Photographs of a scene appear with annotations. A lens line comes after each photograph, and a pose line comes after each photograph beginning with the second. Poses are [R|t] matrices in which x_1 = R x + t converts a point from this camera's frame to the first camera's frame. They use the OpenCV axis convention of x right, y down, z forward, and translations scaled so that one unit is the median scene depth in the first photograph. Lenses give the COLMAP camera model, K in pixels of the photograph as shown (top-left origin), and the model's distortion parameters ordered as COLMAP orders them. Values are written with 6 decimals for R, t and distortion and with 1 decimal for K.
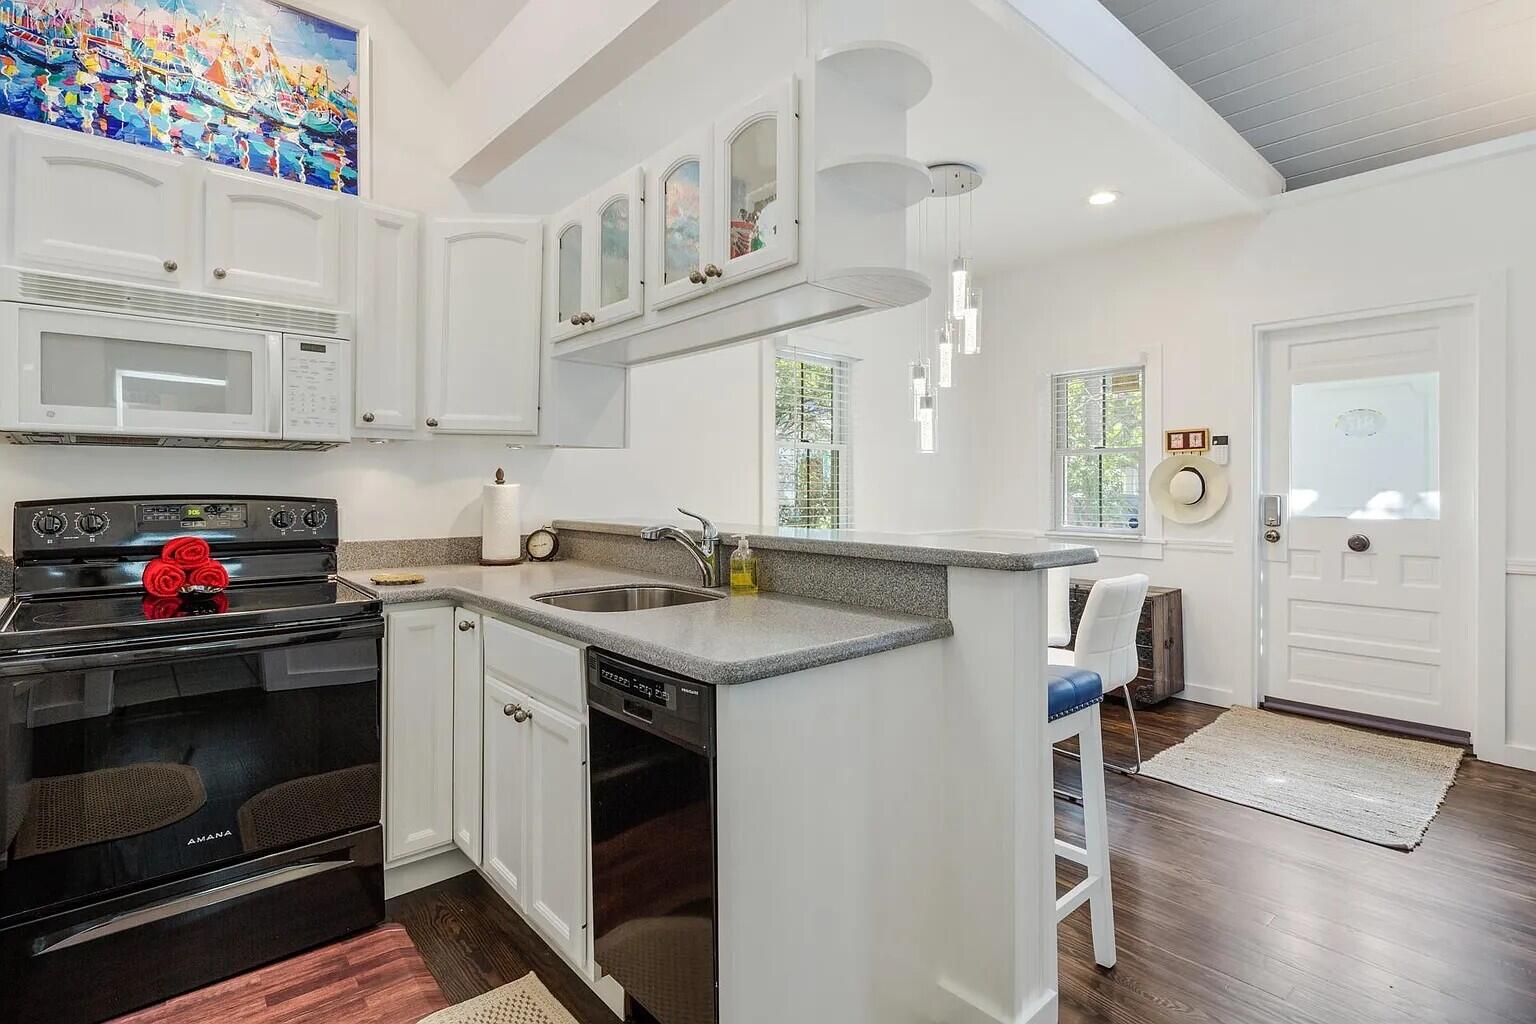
lens RADIAL K [[750.6, 0, 777.9], [0, 750.6, 484.0], [0, 0, 1]] dist [0.006529, -0.005238]
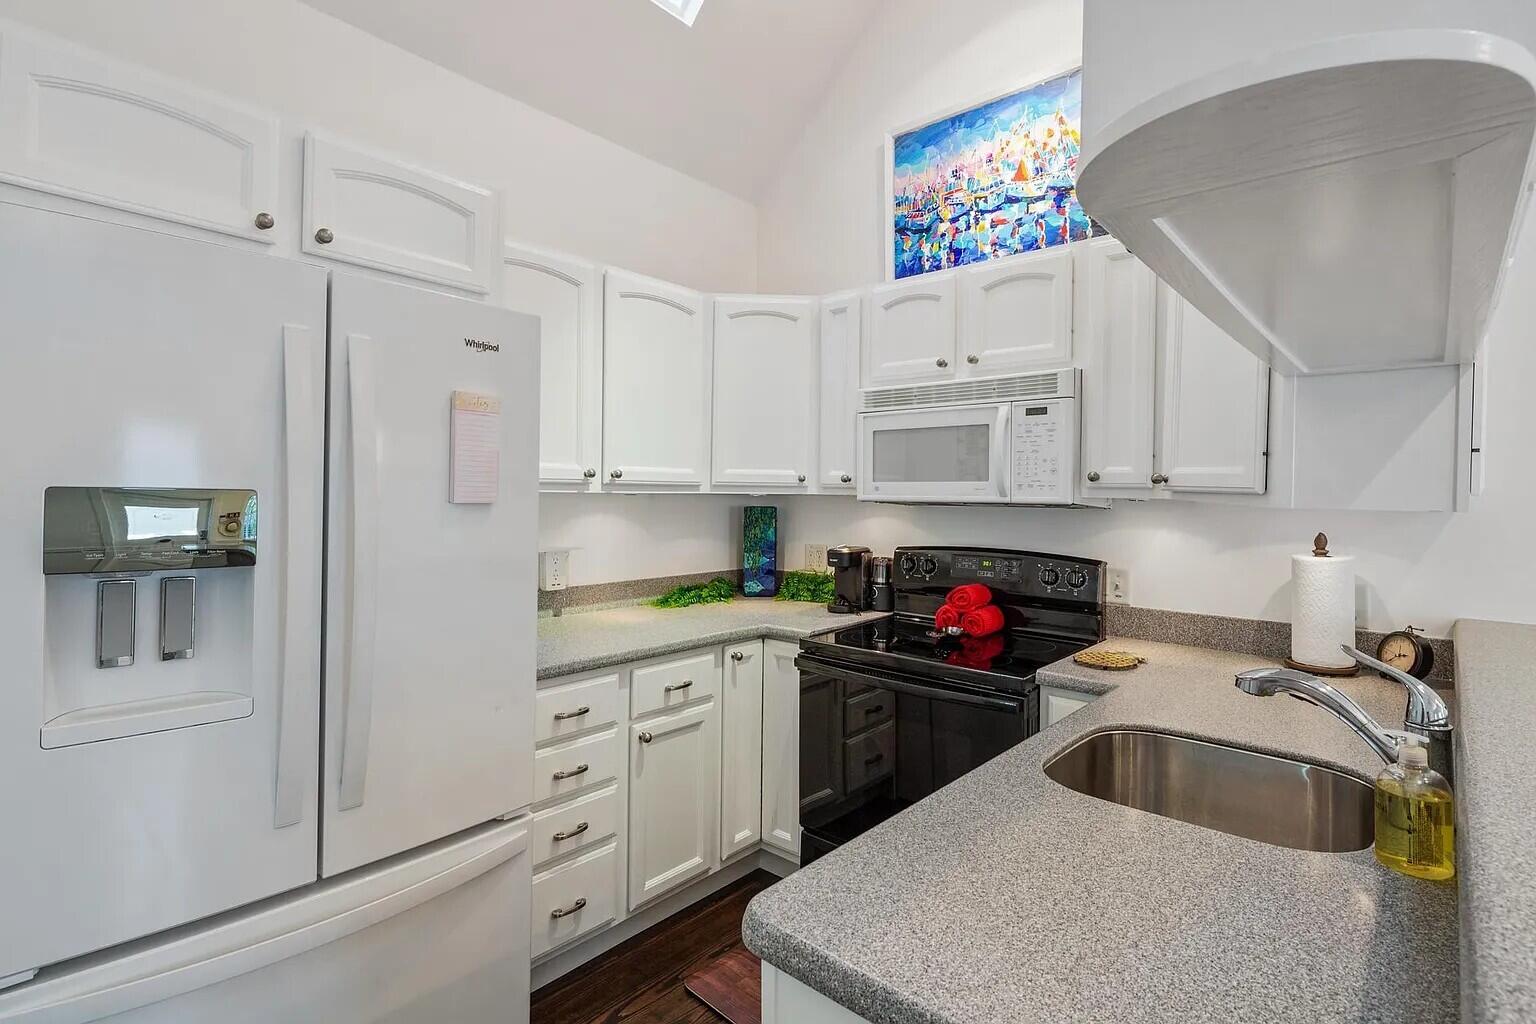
lens RADIAL K [[750.6, 0, 778.0], [0, 750.6, 493.5], [0, 0, 1]] dist [0.006529, -0.005238]
pose [[0.115834, 0.001829, -0.993267, 0.292260], [-0.008147, 0.999966, 0.000891, -0.059730], [0.993235, 0.007988, 0.115845, 0.465577]]
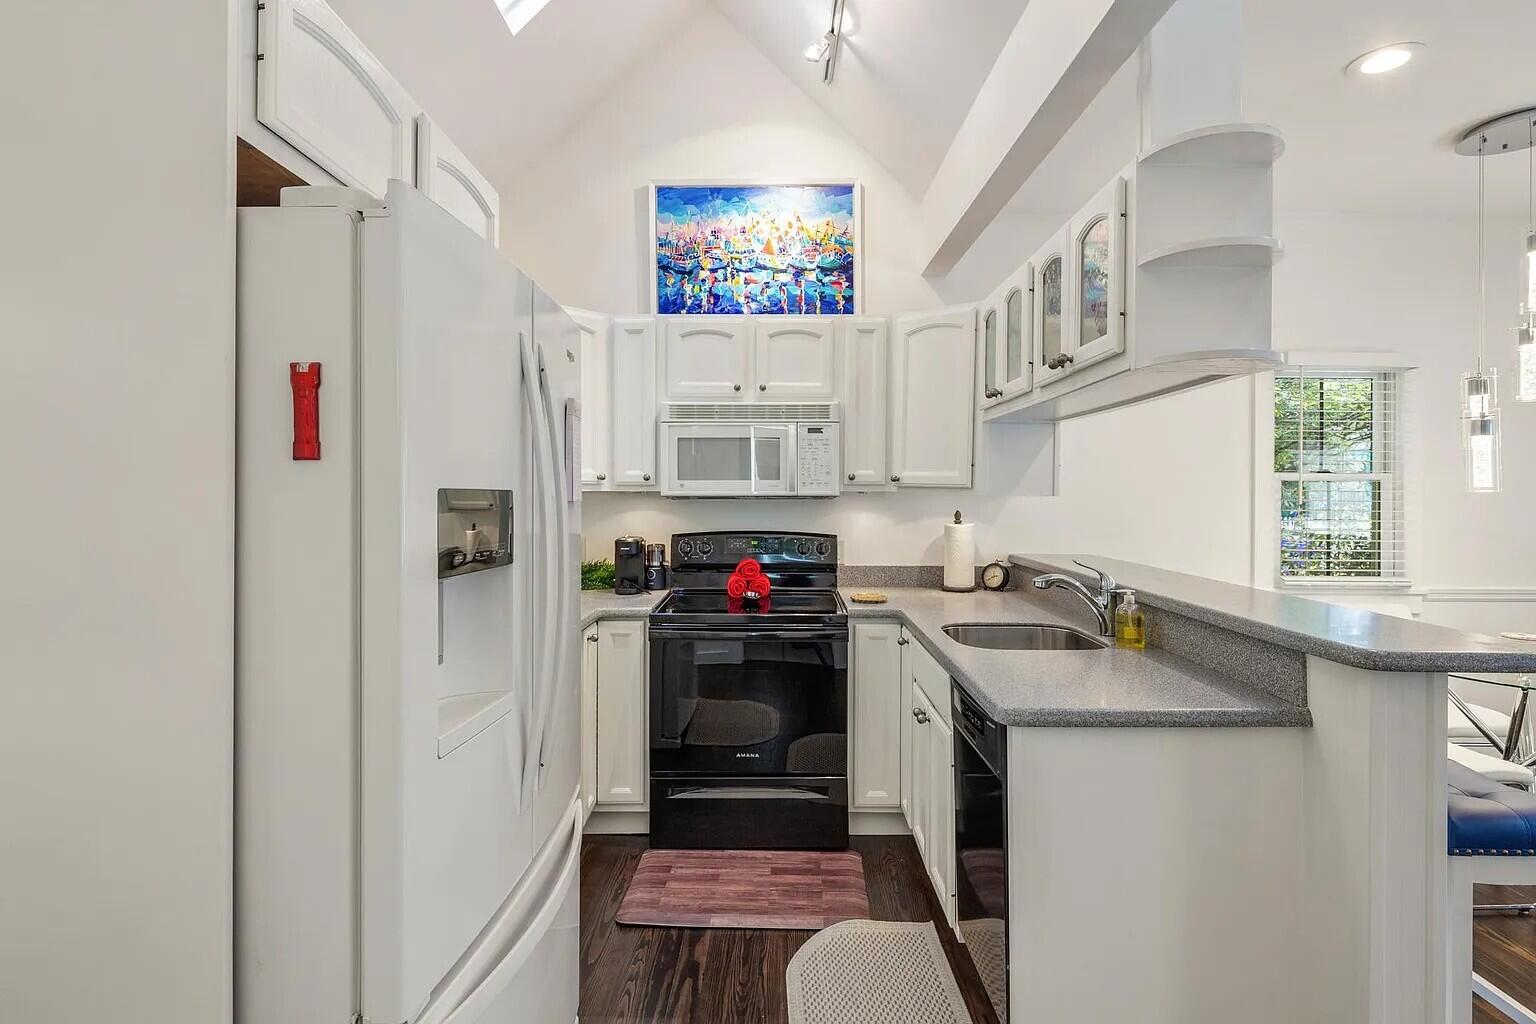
lens RADIAL K [[750.6, 0, 778.9], [0, 750.6, 492.0], [0, 0, 1]] dist [0.006529, -0.005238]
pose [[0.743690, 0.002071, -0.668521, 0.239654], [0.000658, 0.999992, 0.003830, -0.060970], [0.668524, -0.003289, 0.743683, -0.085927]]
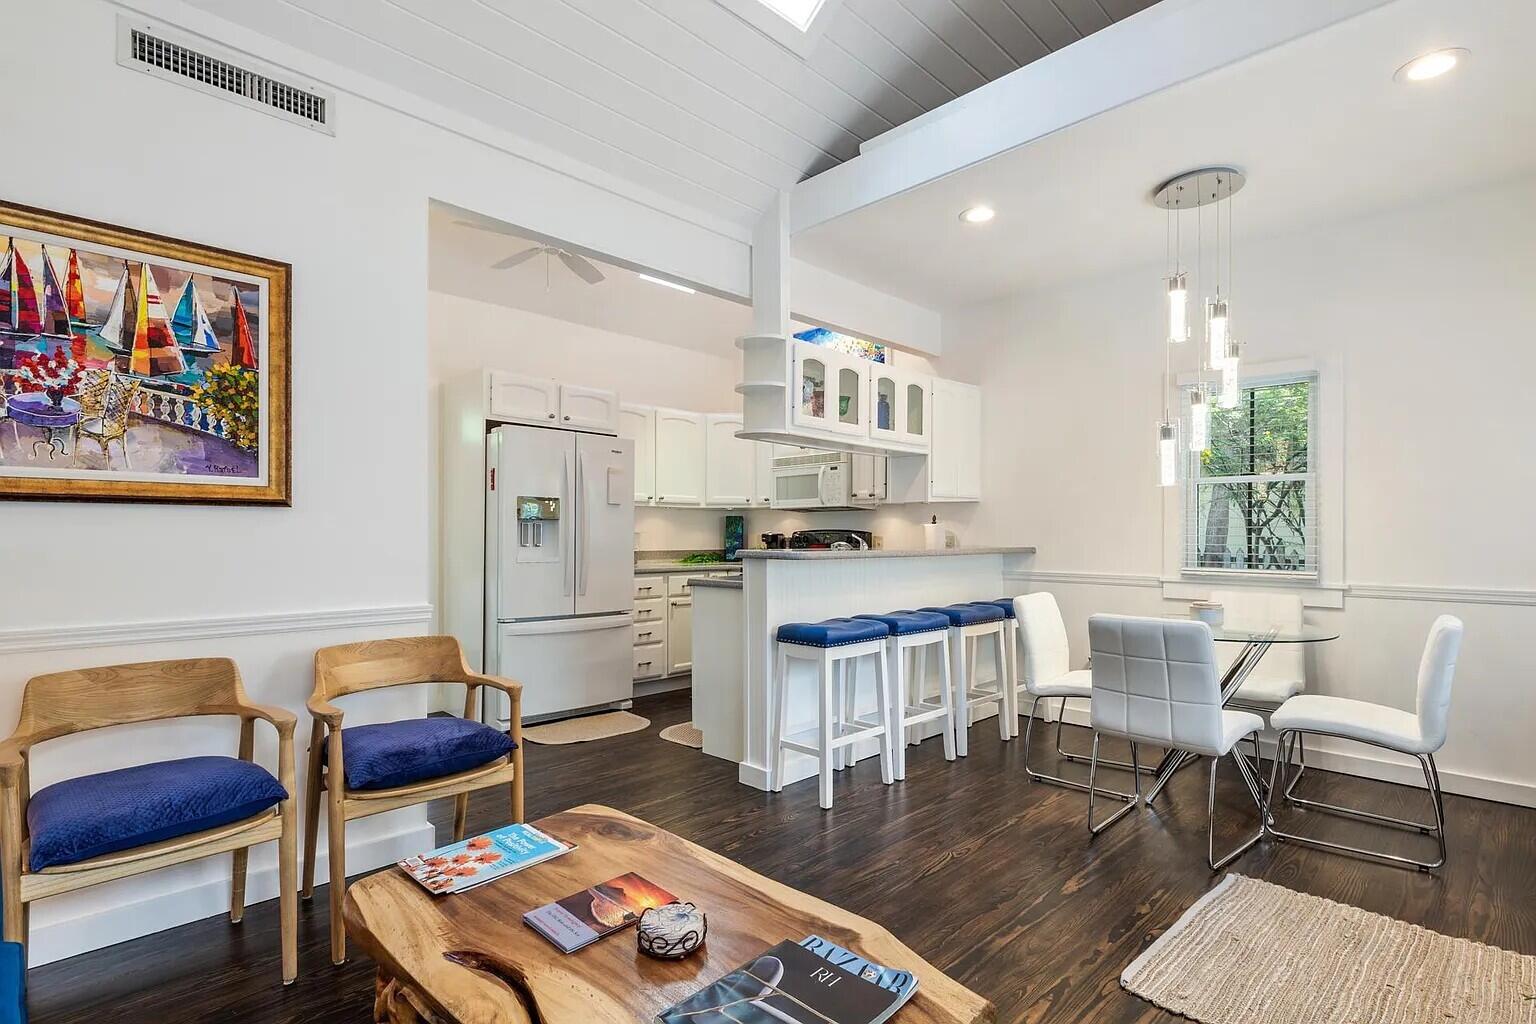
lens RADIAL K [[750.6, 0, 773.4], [0, 750.6, 534.7], [0, 0, 1]] dist [0.006529, -0.005238]
pose [[0.049462, -0.001808, -0.998774, 1.532777], [0.002291, 0.999996, -0.001697, 0.030637], [0.998773, -0.002204, 0.049466, 0.590362]]
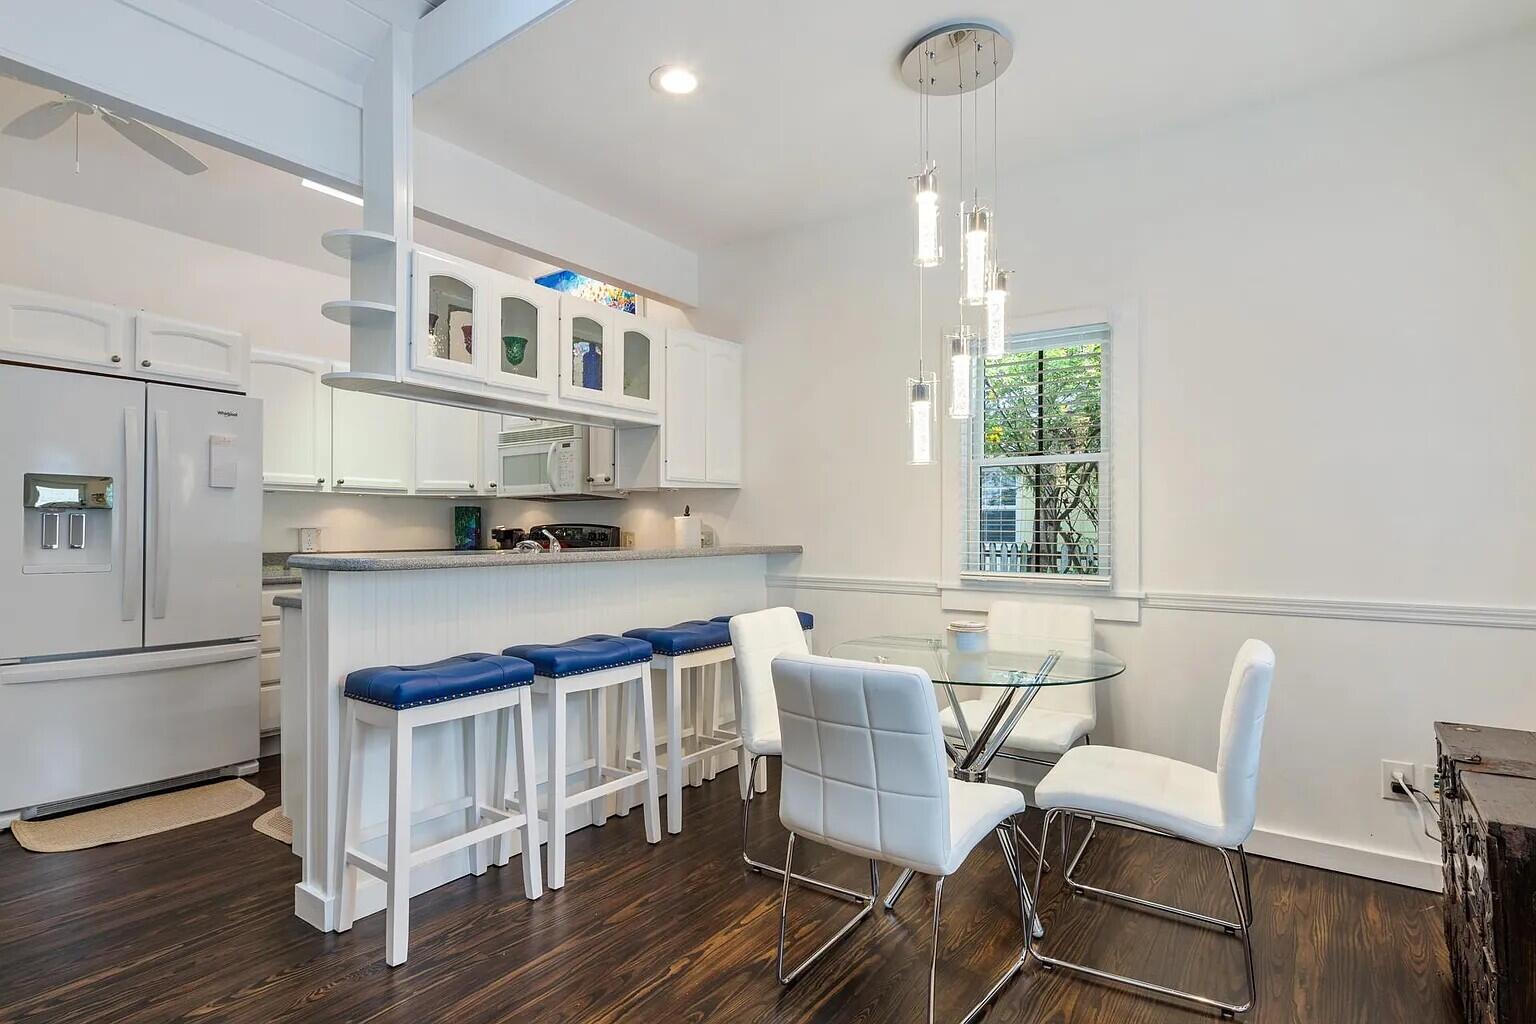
lens RADIAL K [[750.6, 0, 781.7], [0, 750.6, 527.0], [0, 0, 1]] dist [0.006529, -0.005238]
pose [[0.222921, -0.003648, -0.974830, 1.159255], [0.003907, 0.999988, -0.002849, 0.027612], [0.974829, -0.003174, 0.222933, 0.951268]]
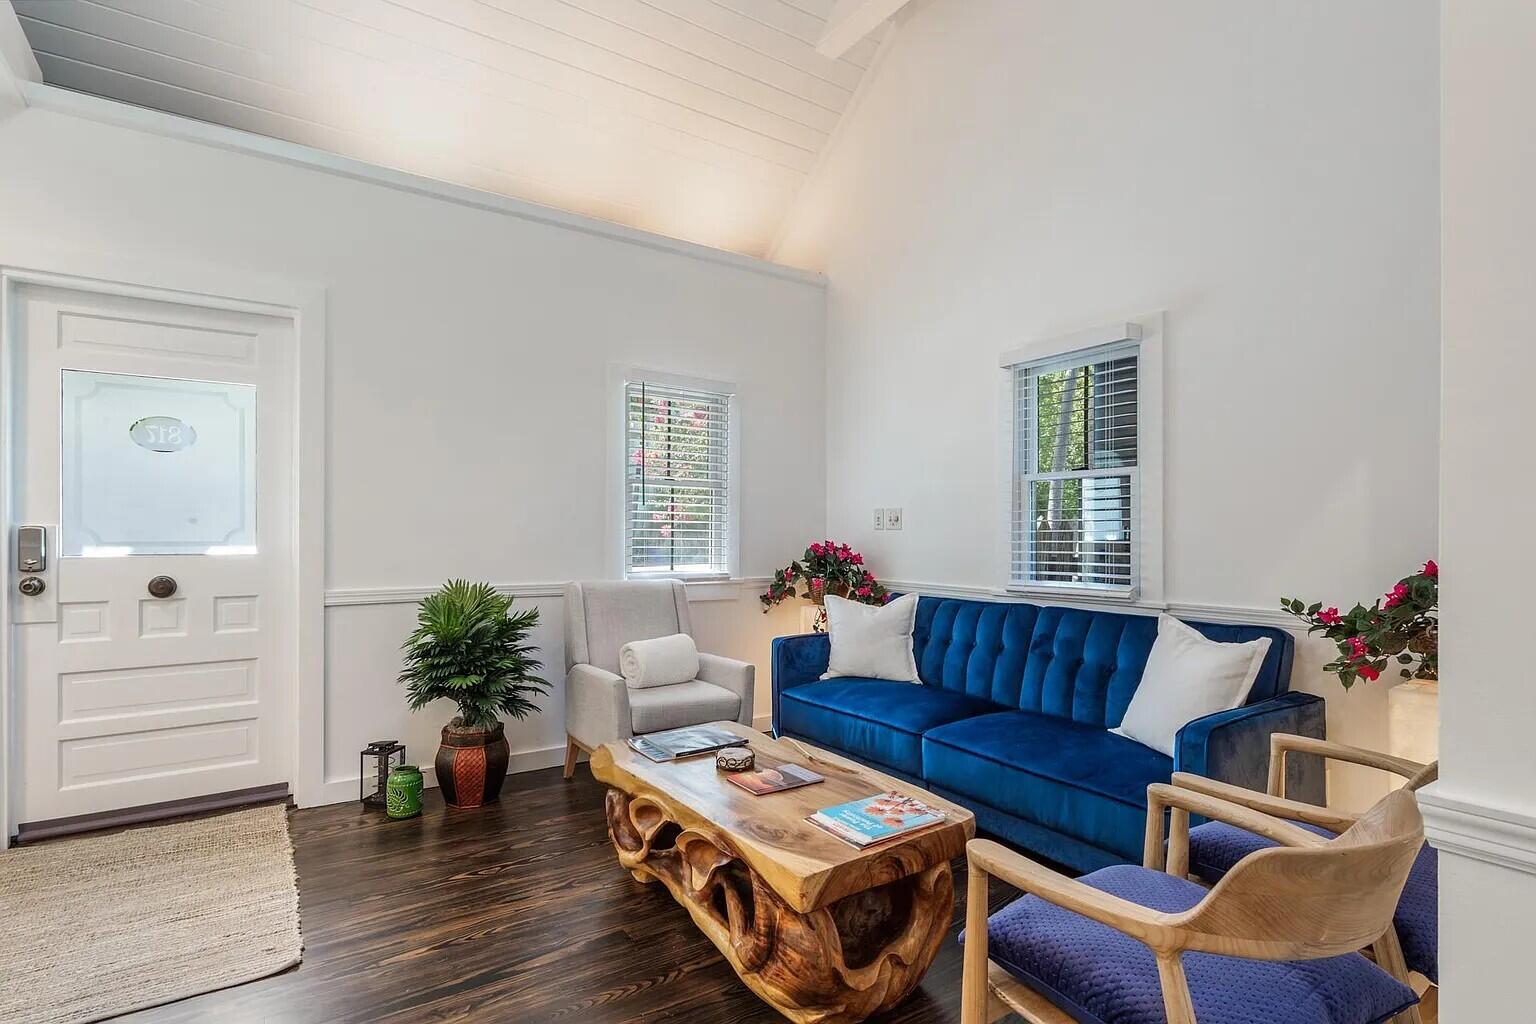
lens RADIAL K [[750.6, 0, 772.2], [0, 750.6, 535.7], [0, 0, 1]] dist [0.006529, -0.005238]
pose [[0.131846, -0.007516, 0.991242, 0.112727], [-0.005762, 0.999949, 0.008348, 0.021690], [-0.991253, -0.006812, 0.131796, 0.382808]]
